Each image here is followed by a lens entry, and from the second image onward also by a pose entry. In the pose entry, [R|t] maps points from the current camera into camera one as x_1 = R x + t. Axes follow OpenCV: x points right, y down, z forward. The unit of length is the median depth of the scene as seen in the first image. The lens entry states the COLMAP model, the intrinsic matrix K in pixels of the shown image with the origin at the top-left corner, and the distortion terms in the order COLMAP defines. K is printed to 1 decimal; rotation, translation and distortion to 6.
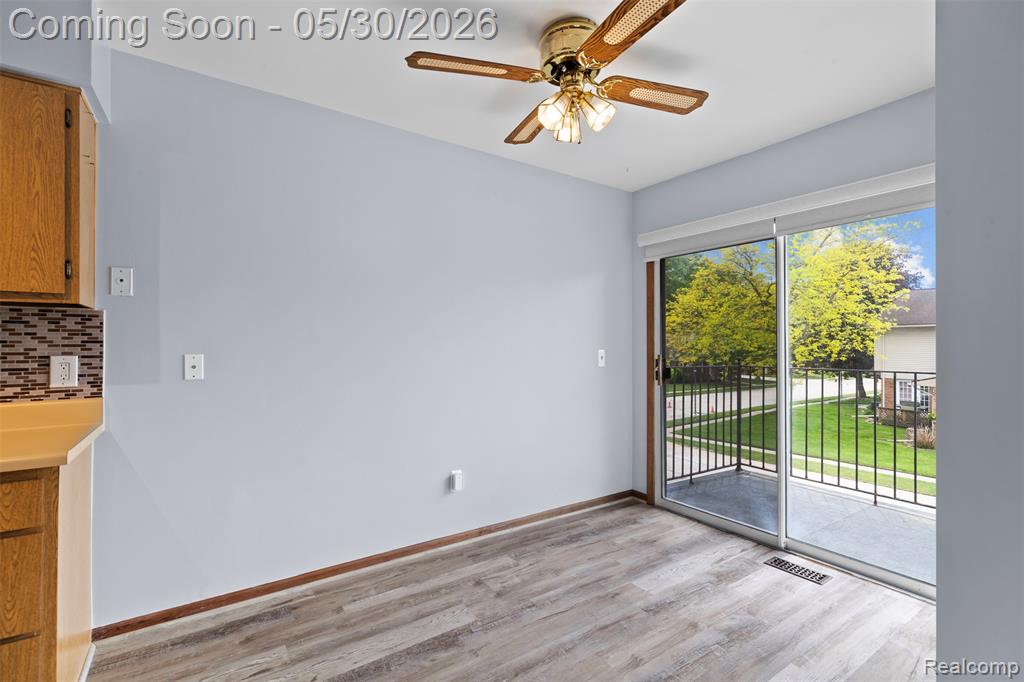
lens RADIAL K [[461.2, 0, 512.0], [0, 461.2, 341.0], [0, 0, 1]] dist [0.002580, -0.001005]
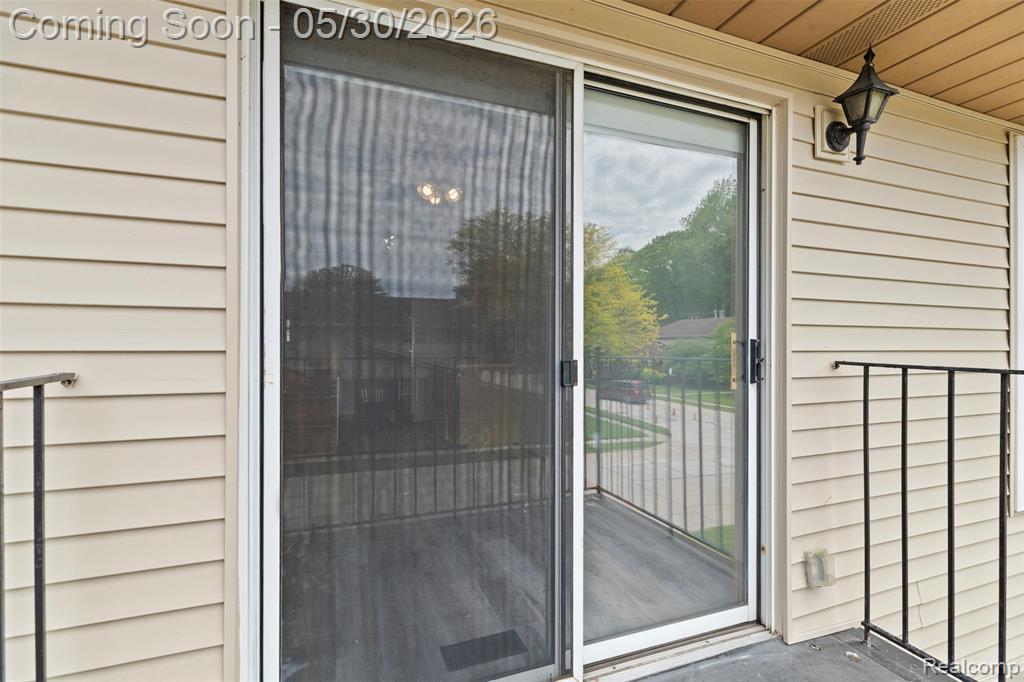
lens RADIAL K [[461.2, 0, 512.0], [0, 461.2, 341.0], [0, 0, 1]] dist [0.002580, -0.001005]
pose [[-0.222200, -0.000325, -0.975001, 0.235656], [0.004932, 0.999987, -0.001457, 0.008861], [0.974989, -0.005132, -0.222195, 0.222079]]
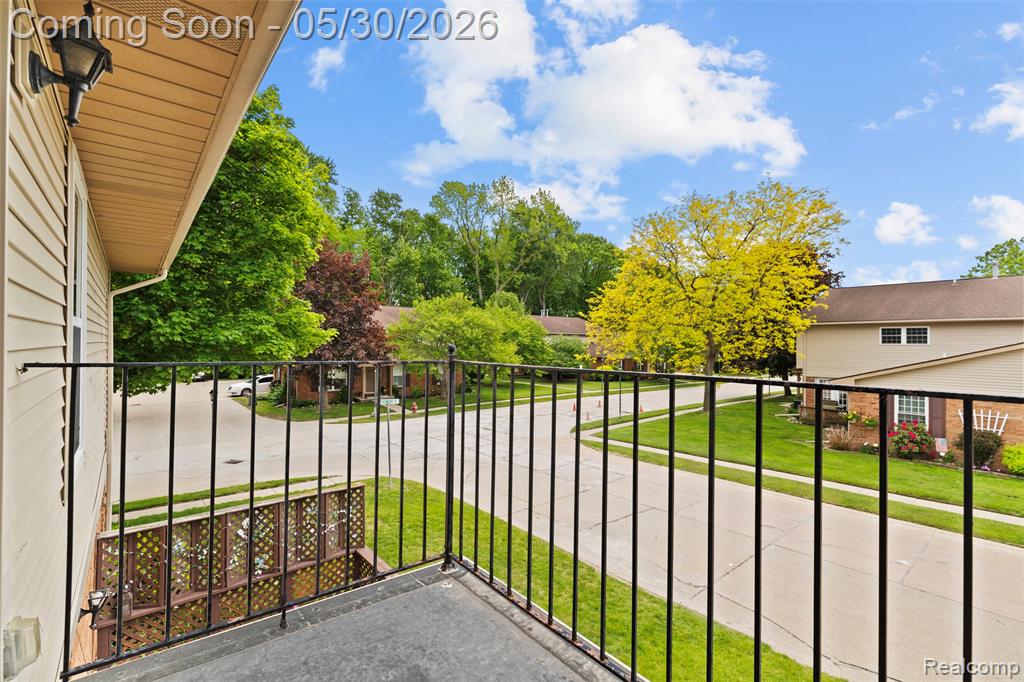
lens RADIAL K [[461.3, 0, 514.2], [0, 461.3, 337.5], [0, 0, 1]] dist [0.000108, -0.000303]
pose [[0.994881, 0.008289, 0.100708, 0.093638], [-0.008139, 0.999965, -0.001898, 0.004321], [-0.100720, 0.001069, 0.994914, 0.088548]]
